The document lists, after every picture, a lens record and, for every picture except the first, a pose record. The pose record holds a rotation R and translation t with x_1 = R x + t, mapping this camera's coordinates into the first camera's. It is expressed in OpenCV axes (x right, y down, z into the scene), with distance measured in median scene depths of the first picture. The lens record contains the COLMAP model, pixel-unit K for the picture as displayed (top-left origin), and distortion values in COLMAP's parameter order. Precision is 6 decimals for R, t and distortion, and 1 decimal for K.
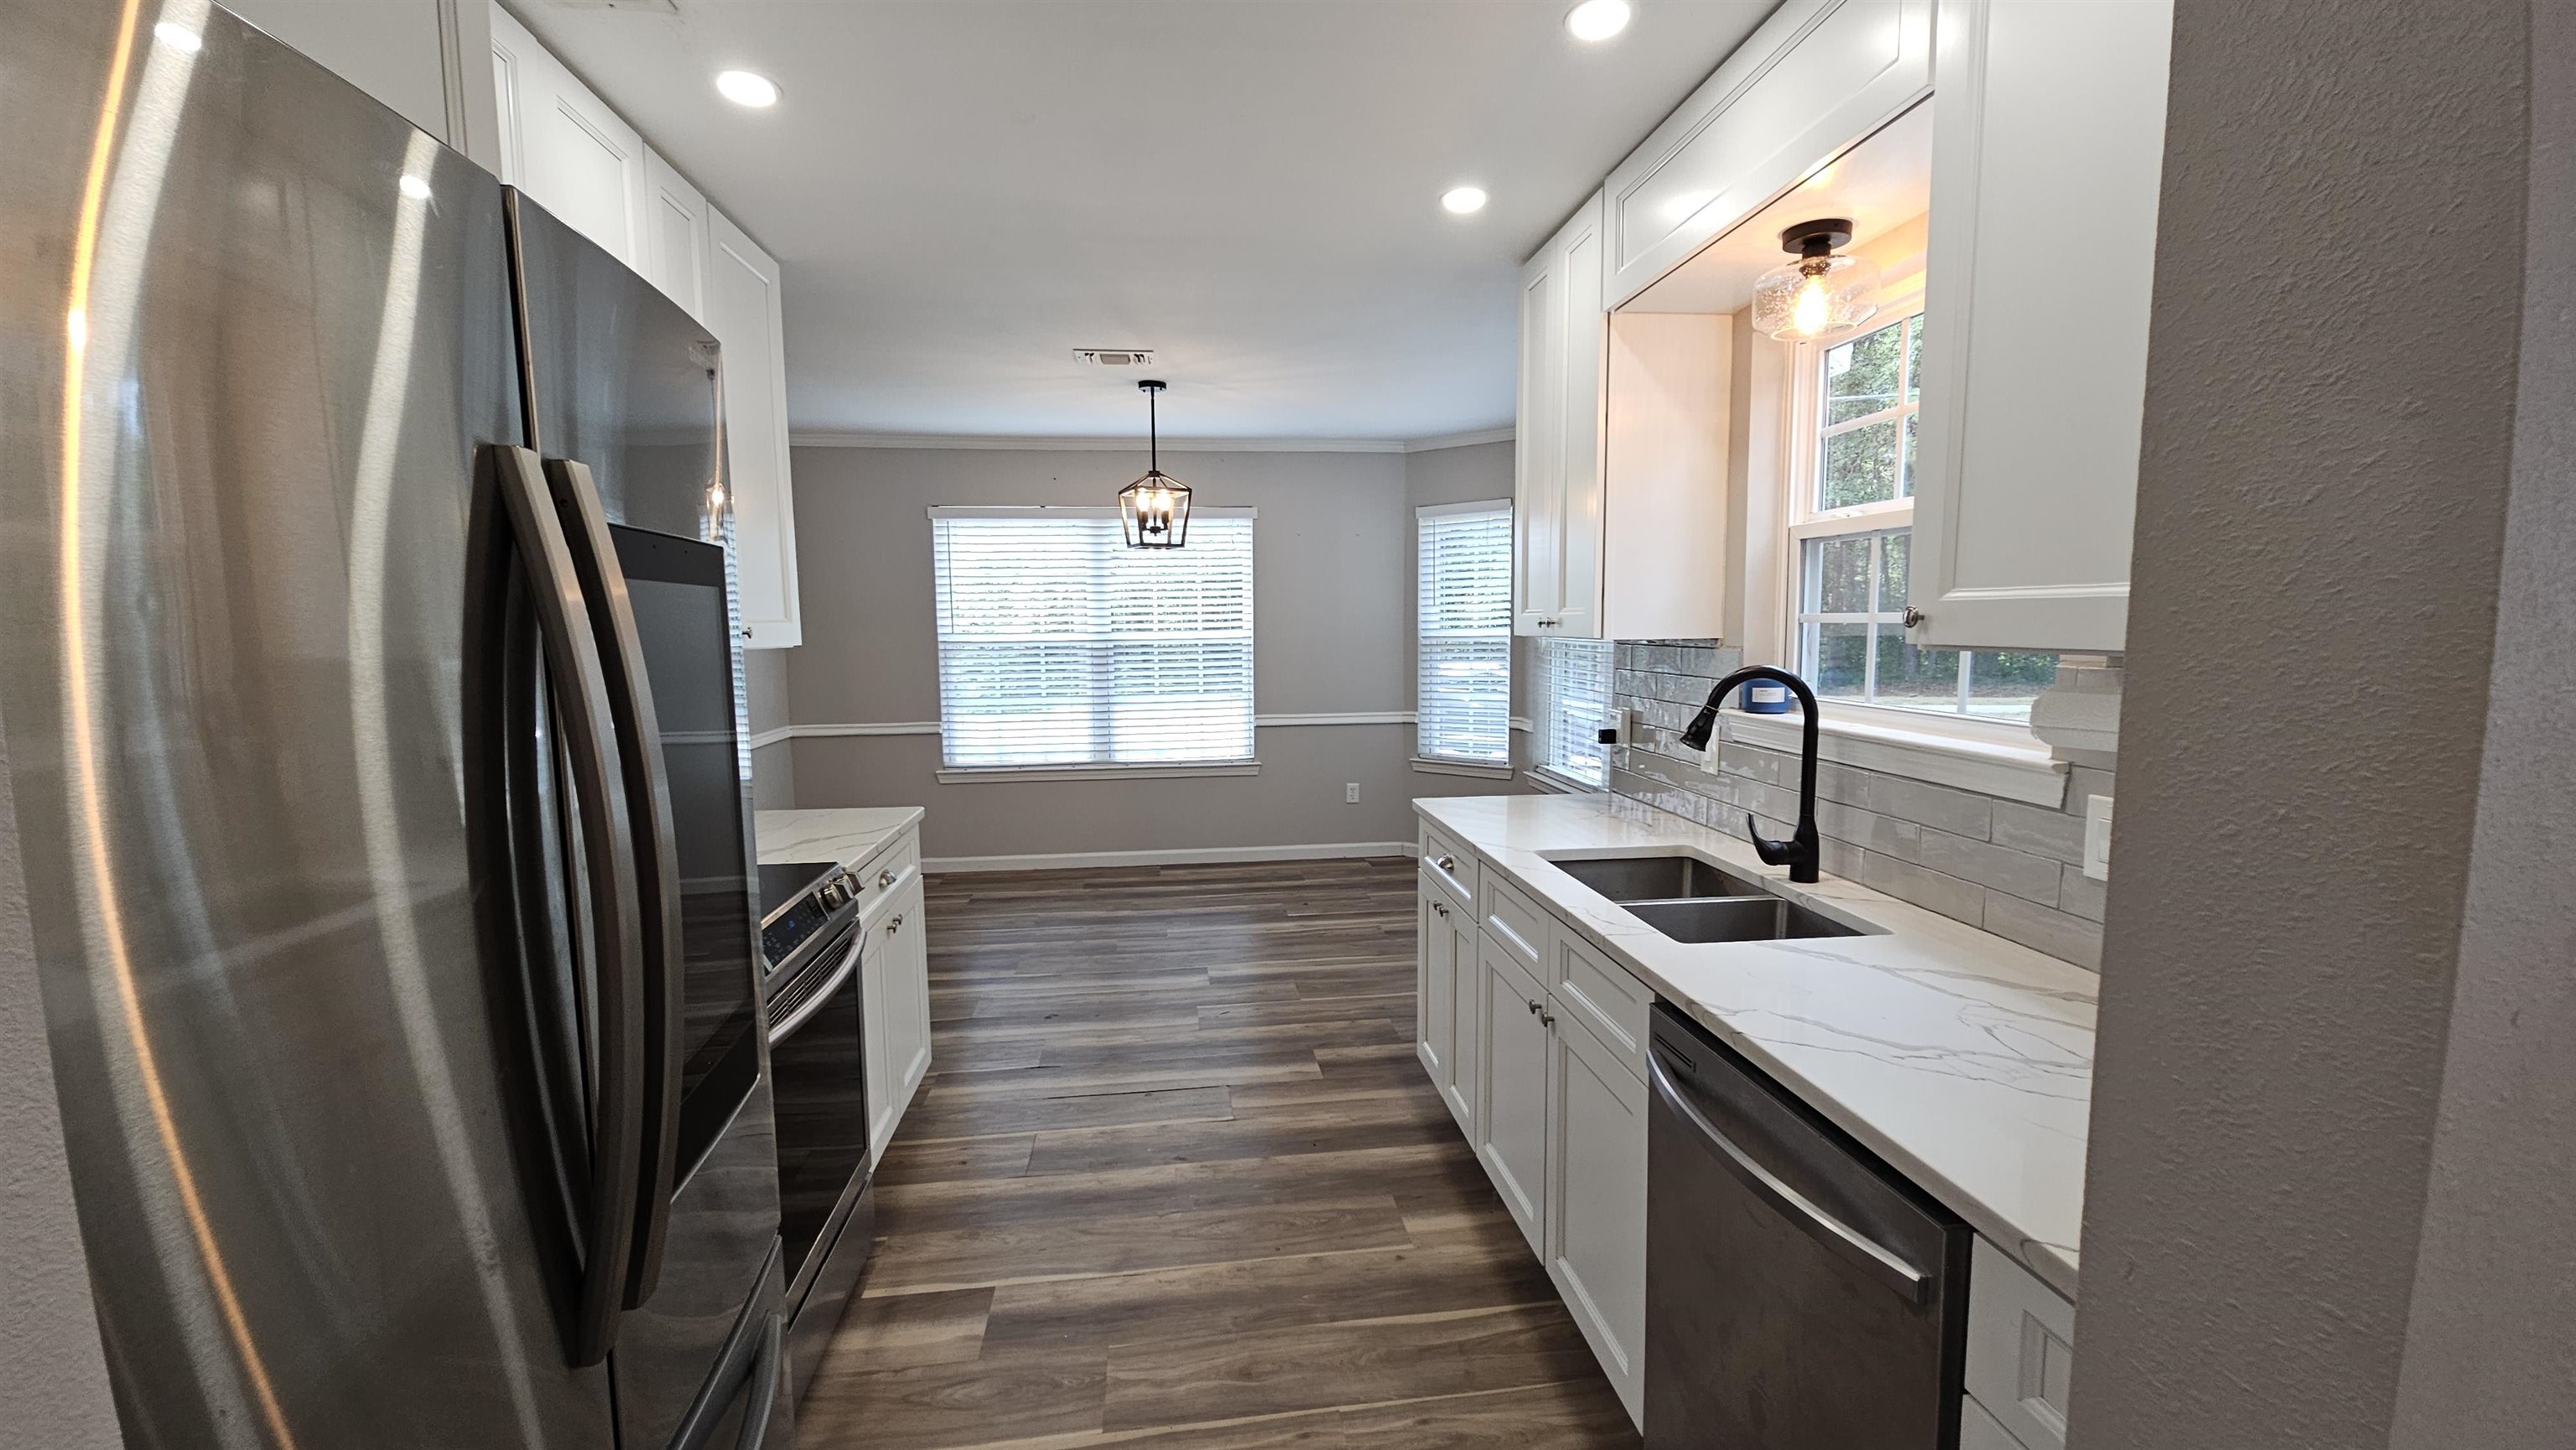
lens RADIAL K [[1049.6, 0, 1287.0], [0, 1049.6, 720.4], [0, 0, 1]] dist [0.006987, -0.004819]
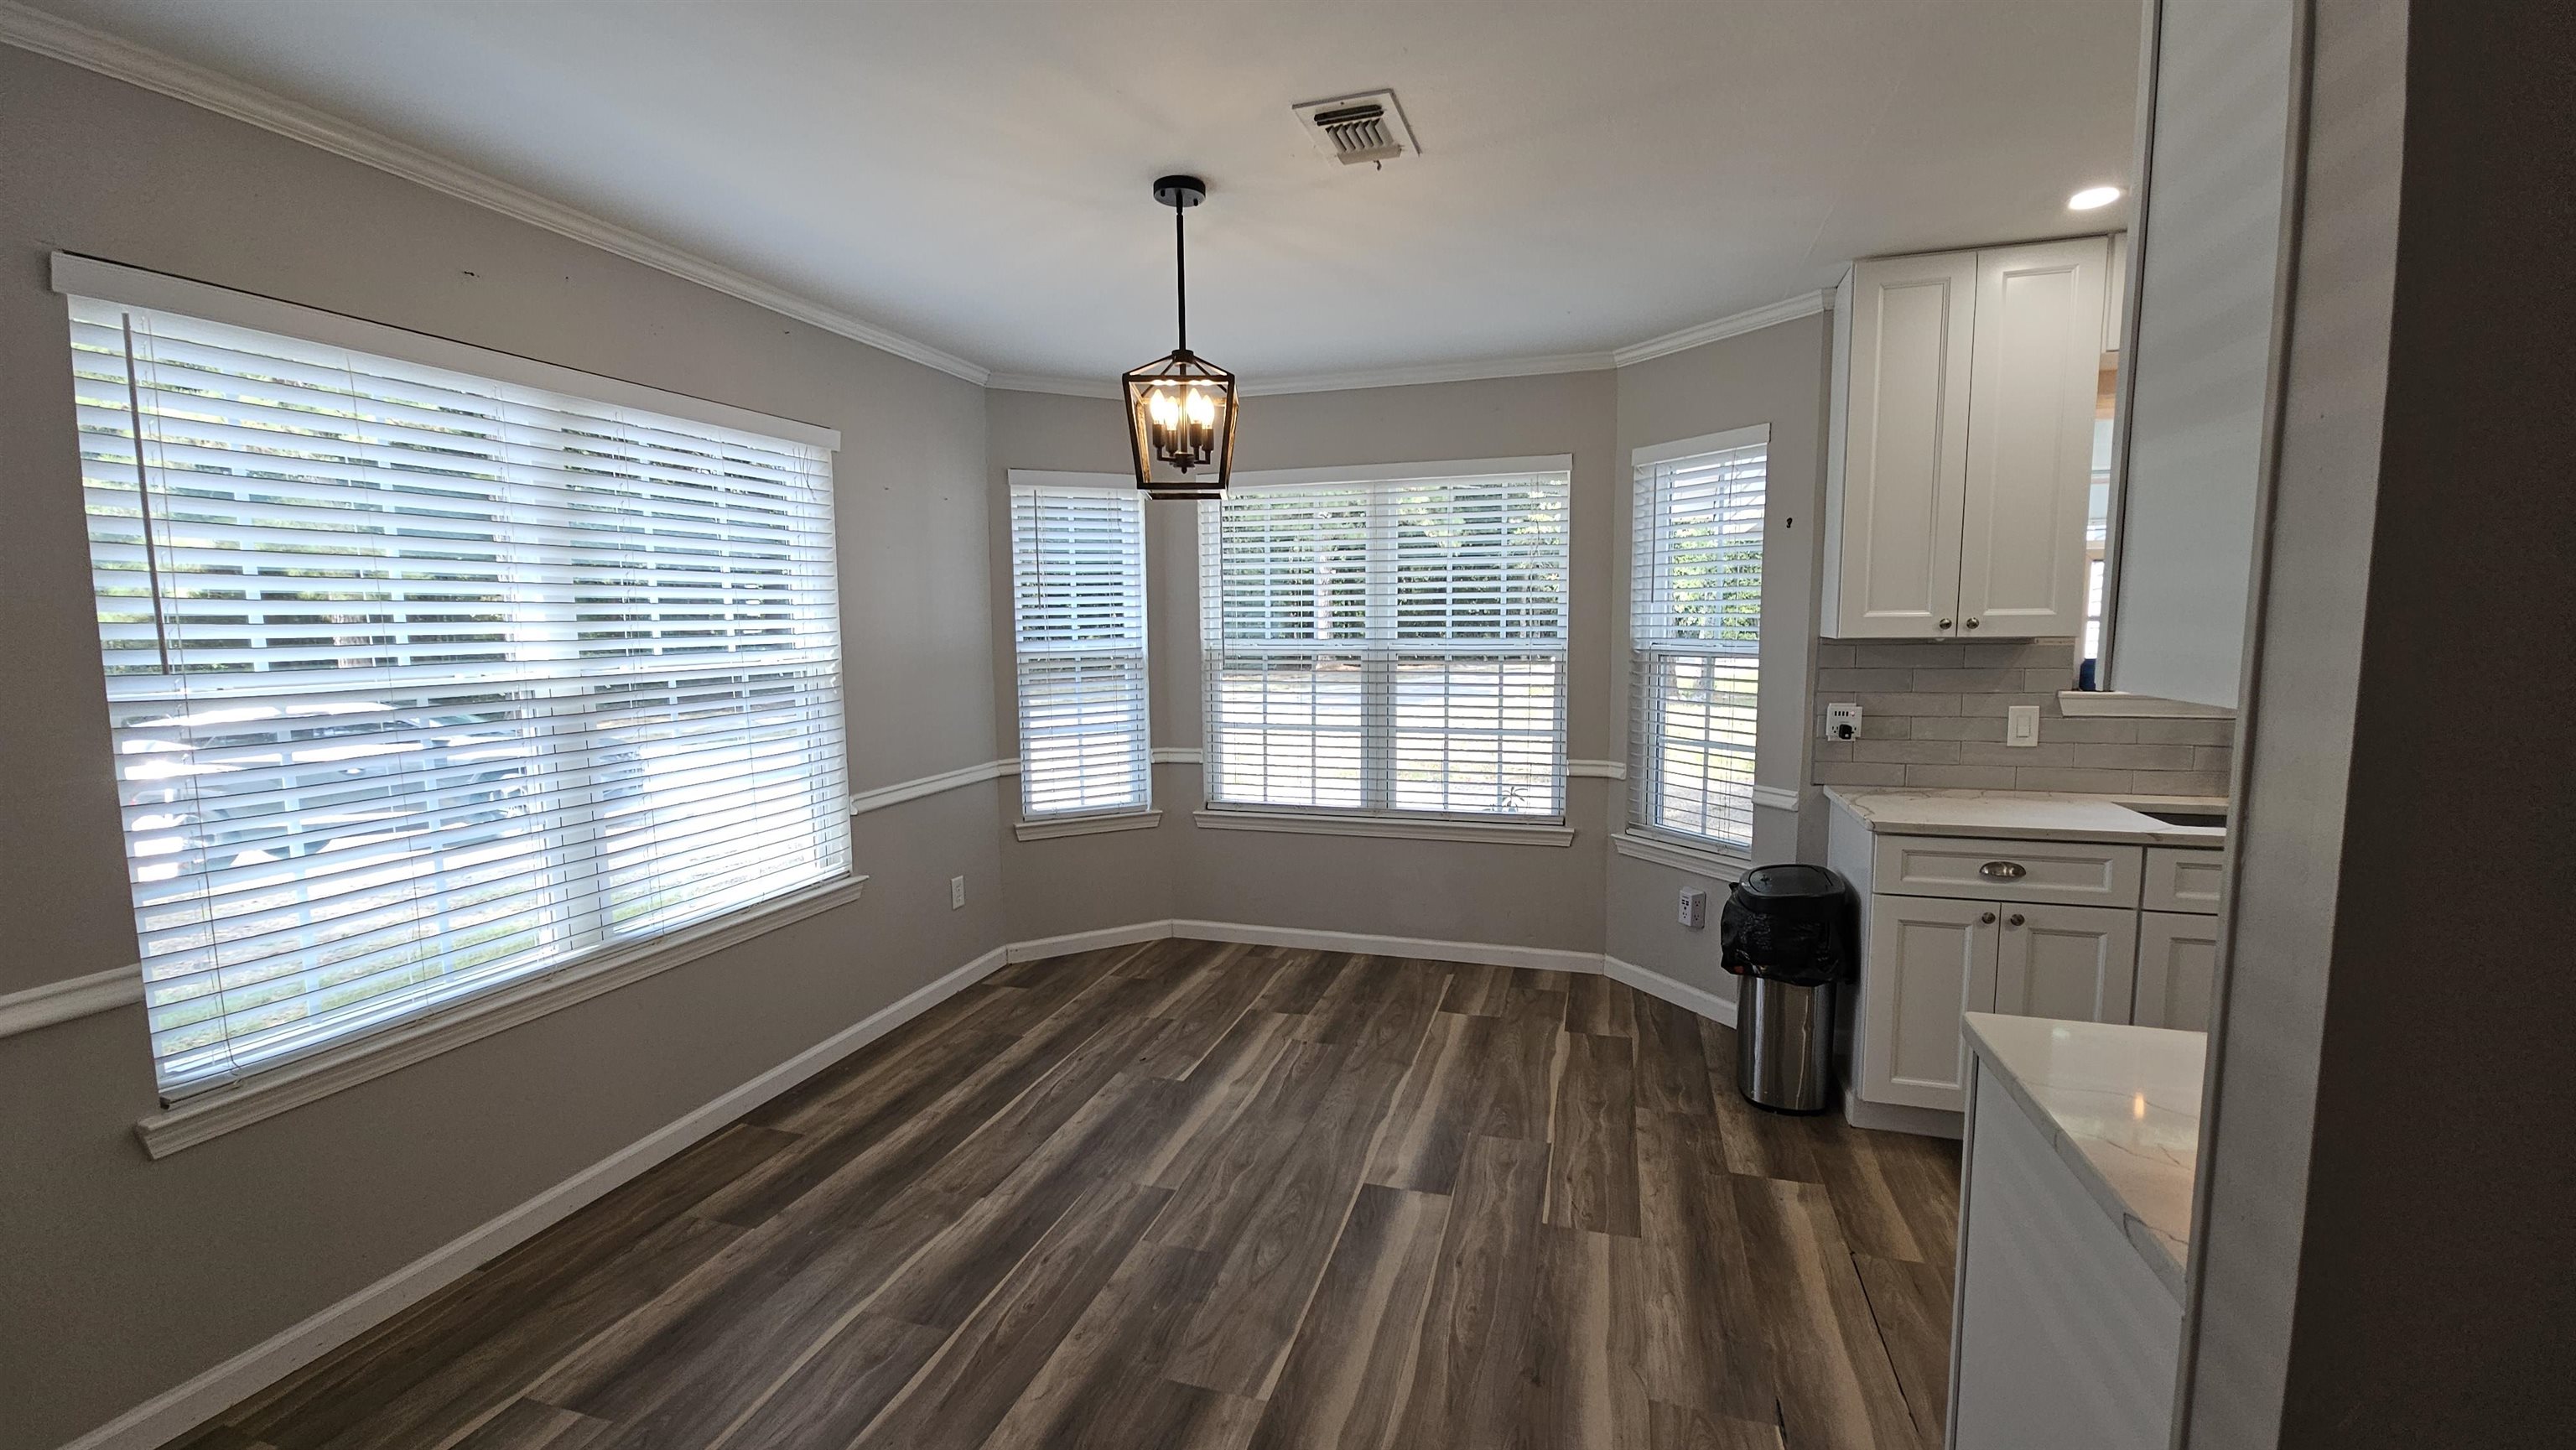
lens RADIAL K [[1049.6, 0, 1286.9], [0, 1049.6, 731.6], [0, 0, 1]] dist [0.006987, -0.004819]
pose [[0.407966, -0.092515, 0.908298, -0.499543], [0.094469, 0.993790, 0.058792, -0.056672], [-0.908097, 0.061821, 0.414172, 0.603265]]
